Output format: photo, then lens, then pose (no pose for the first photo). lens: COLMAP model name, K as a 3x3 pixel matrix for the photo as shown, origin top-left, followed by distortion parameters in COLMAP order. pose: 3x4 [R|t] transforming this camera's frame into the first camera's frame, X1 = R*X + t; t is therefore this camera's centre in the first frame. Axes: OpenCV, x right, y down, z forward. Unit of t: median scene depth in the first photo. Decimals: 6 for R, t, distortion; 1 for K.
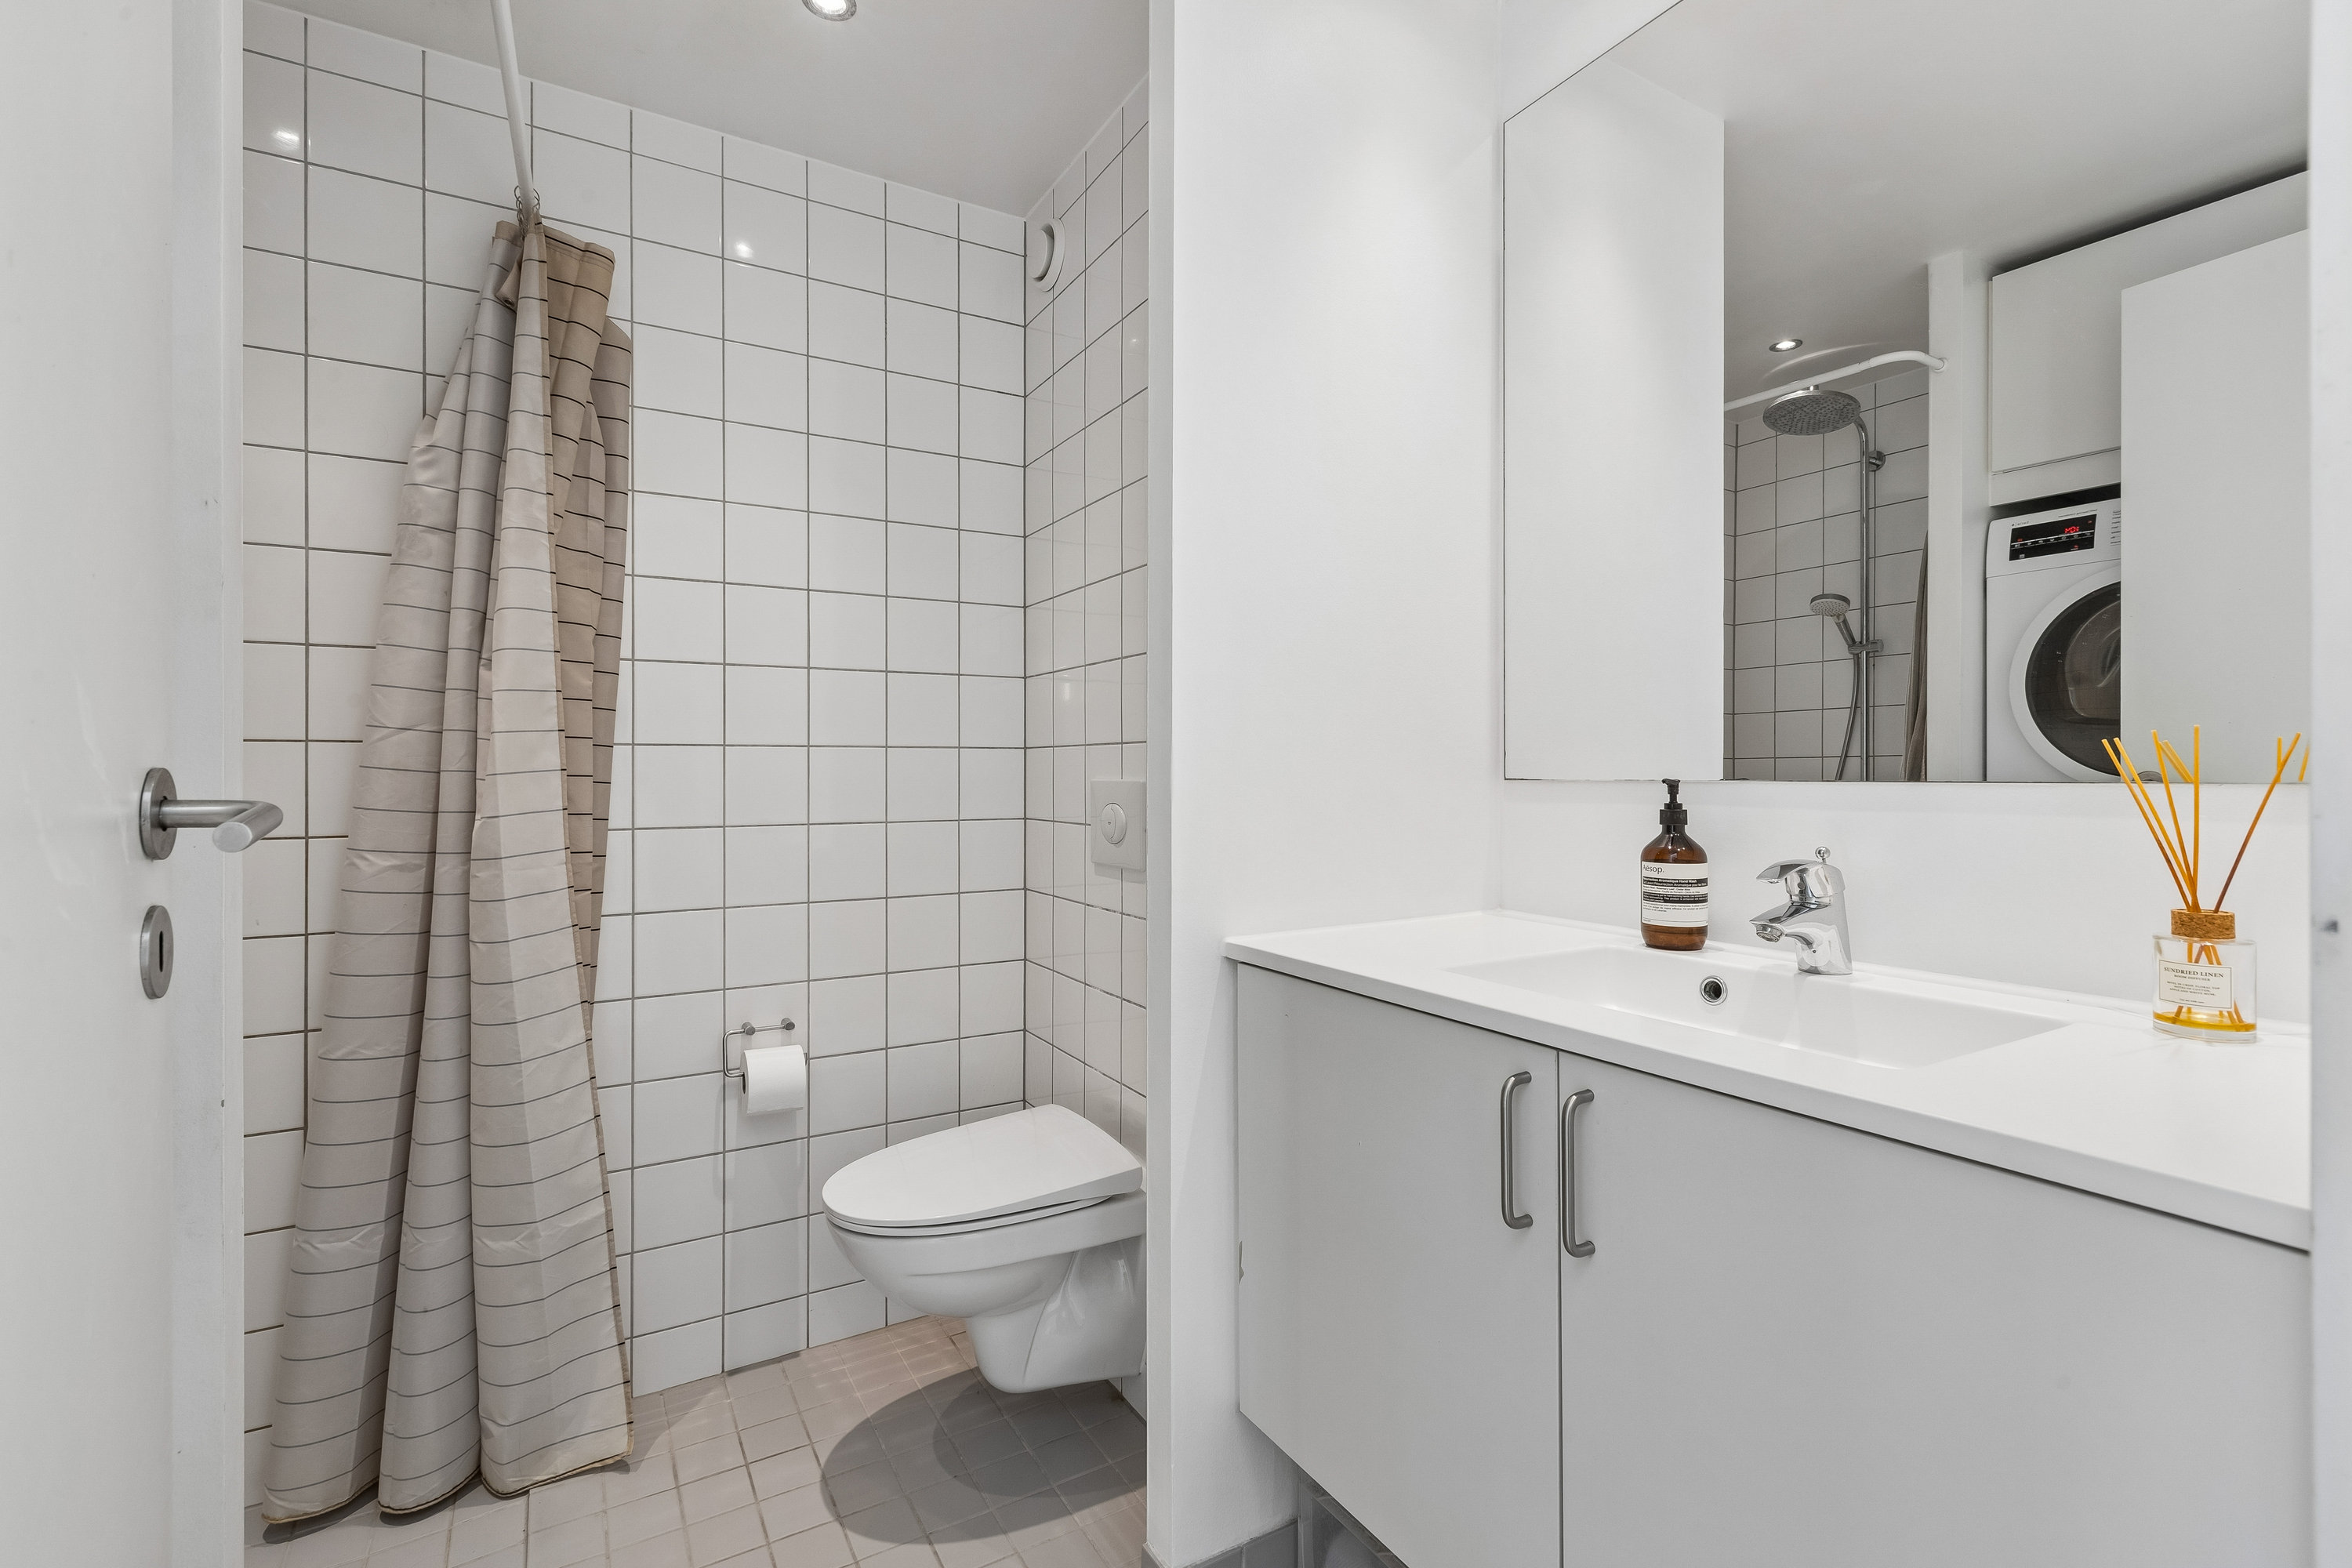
lens RADIAL K [[1063.5, 0, 1178.4], [0, 1063.5, 779.4], [0, 0, 1]] dist [0.003492, 0.000612]
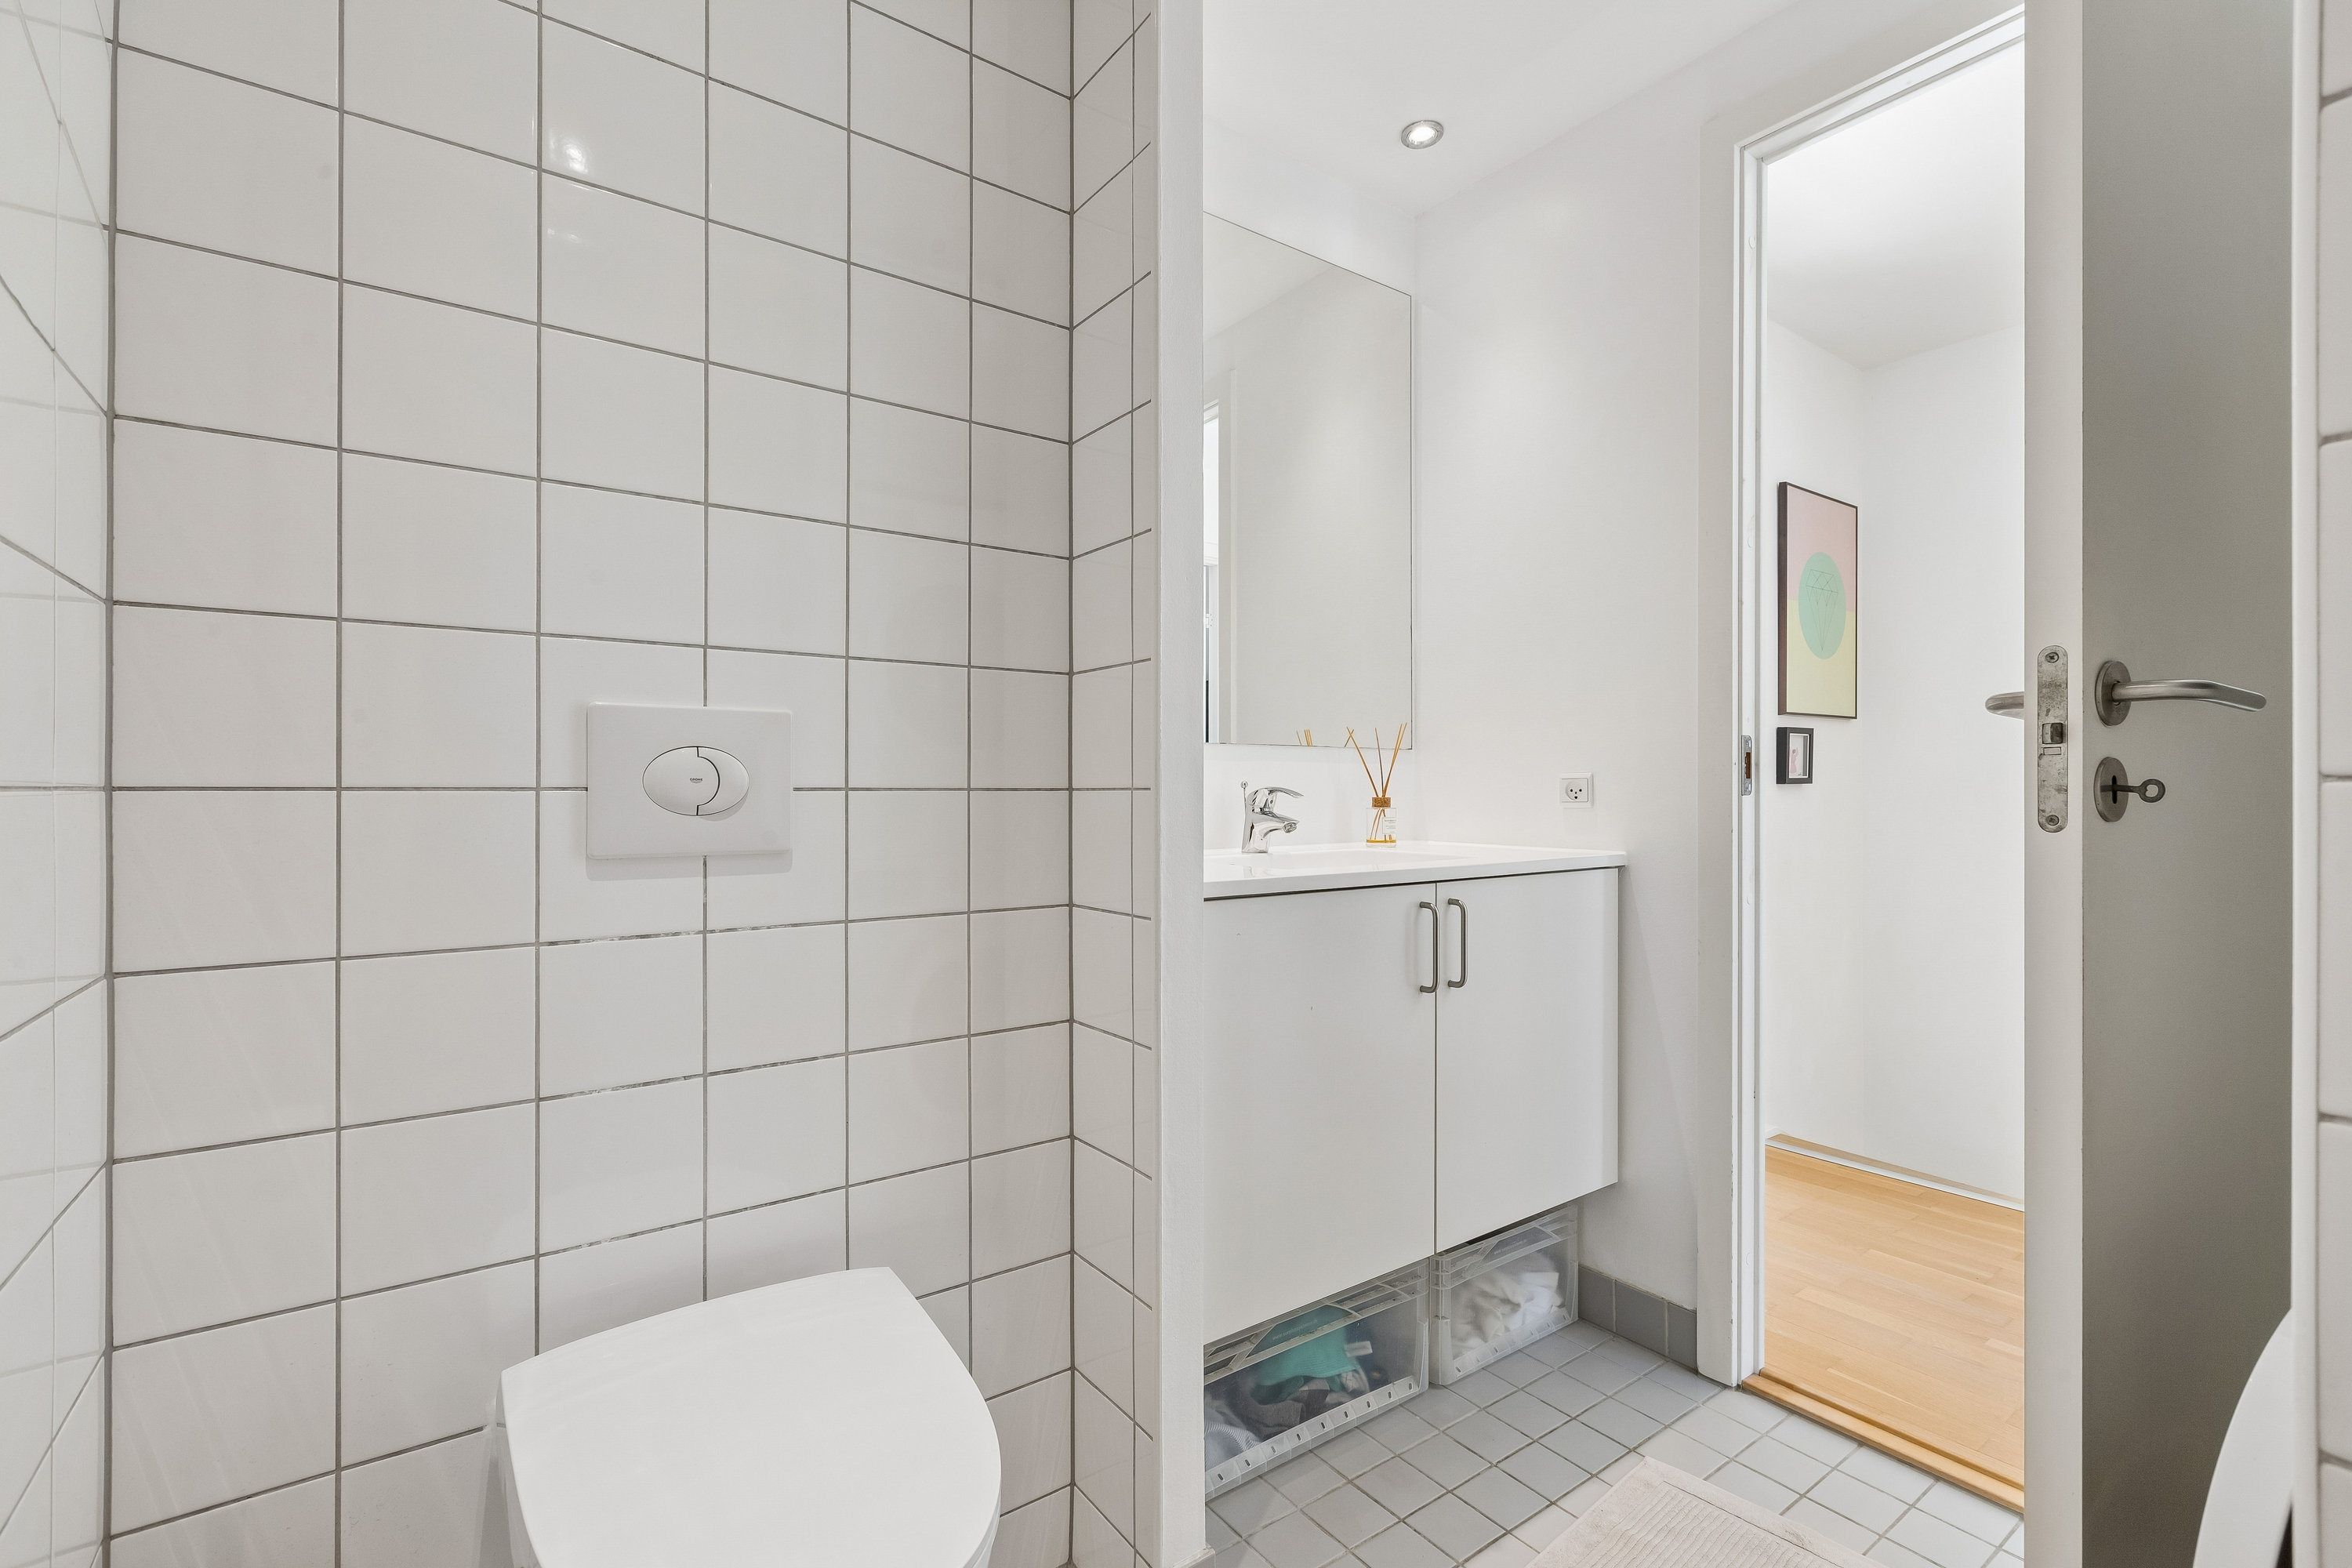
lens RADIAL K [[1063.5, 0, 1178.9], [0, 1063.5, 785.7], [0, 0, 1]] dist [0.003492, 0.000612]
pose [[-0.098897, 0.001144, 0.995097, -1.450318], [0.001438, 0.999998, -0.001007, 0.095760], [-0.995097, 0.001331, -0.098898, 1.679699]]
